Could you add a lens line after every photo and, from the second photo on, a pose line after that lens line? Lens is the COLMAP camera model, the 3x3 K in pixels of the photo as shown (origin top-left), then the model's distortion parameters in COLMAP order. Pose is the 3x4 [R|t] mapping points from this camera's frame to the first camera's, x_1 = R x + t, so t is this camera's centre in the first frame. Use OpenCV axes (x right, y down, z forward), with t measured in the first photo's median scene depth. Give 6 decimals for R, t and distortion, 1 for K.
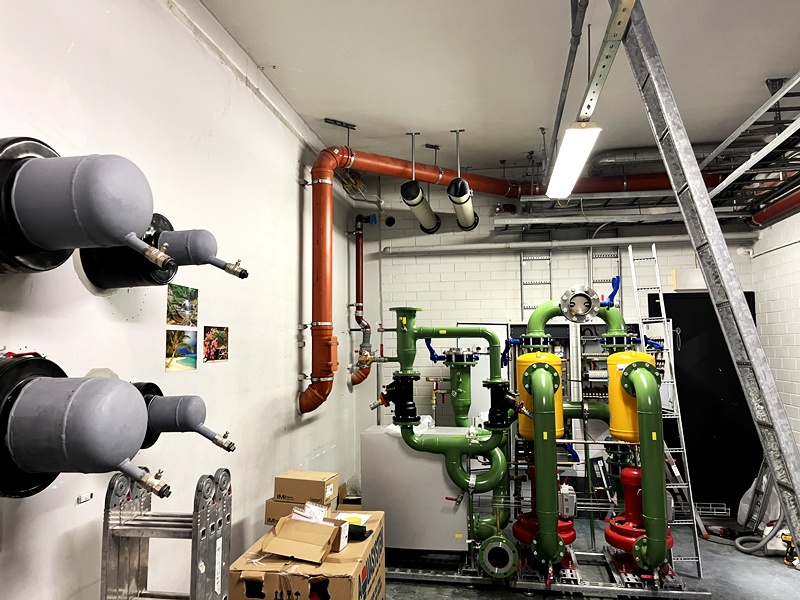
lens RADIAL K [[601.3, 0, 395.7], [0, 601.3, 296.4], [0, 0, 1]] dist [0.055444, -0.072059]
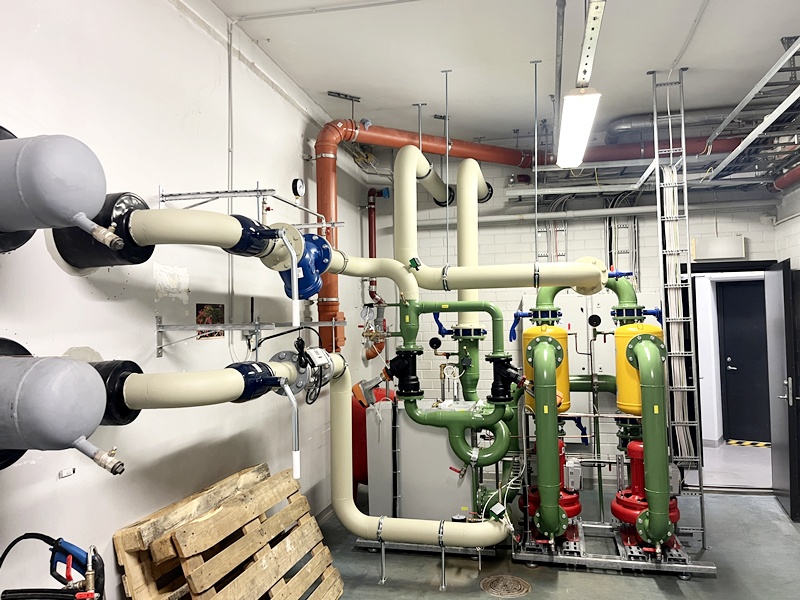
lens RADIAL K [[601.3, 0, 407.5], [0, 601.3, 294.1], [0, 0, 1]] dist [0.055444, -0.072059]
pose [[0.998873, -0.012831, -0.045700, 0.061897], [0.014661, 0.999095, 0.039924, -0.001372], [0.045147, -0.040549, 0.998157, 0.007159]]
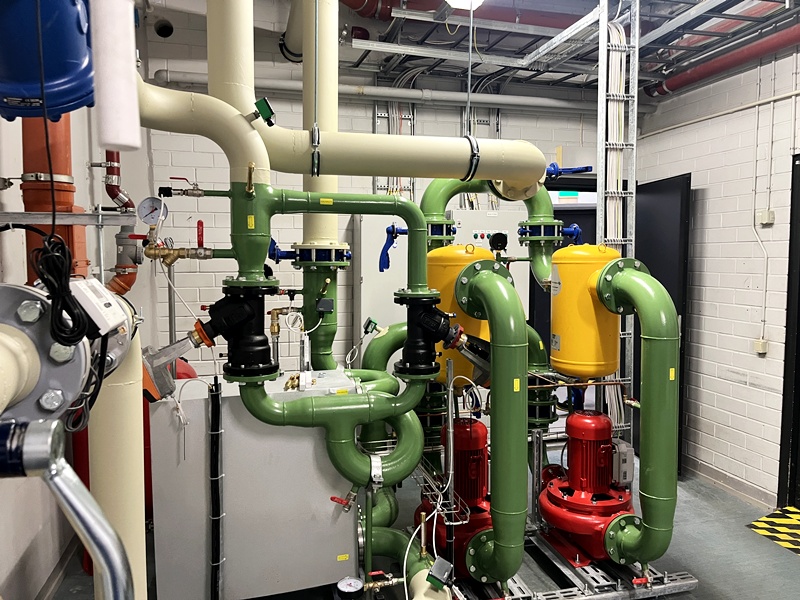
lens RADIAL K [[601.3, 0, 405.4], [0, 601.3, 295.3], [0, 0, 1]] dist [0.055444, -0.072059]
pose [[0.904632, -0.019479, 0.425748, -0.081971], [-0.044007, 0.989346, 0.138773, 0.064209], [-0.423915, -0.144274, 0.894137, 0.493262]]
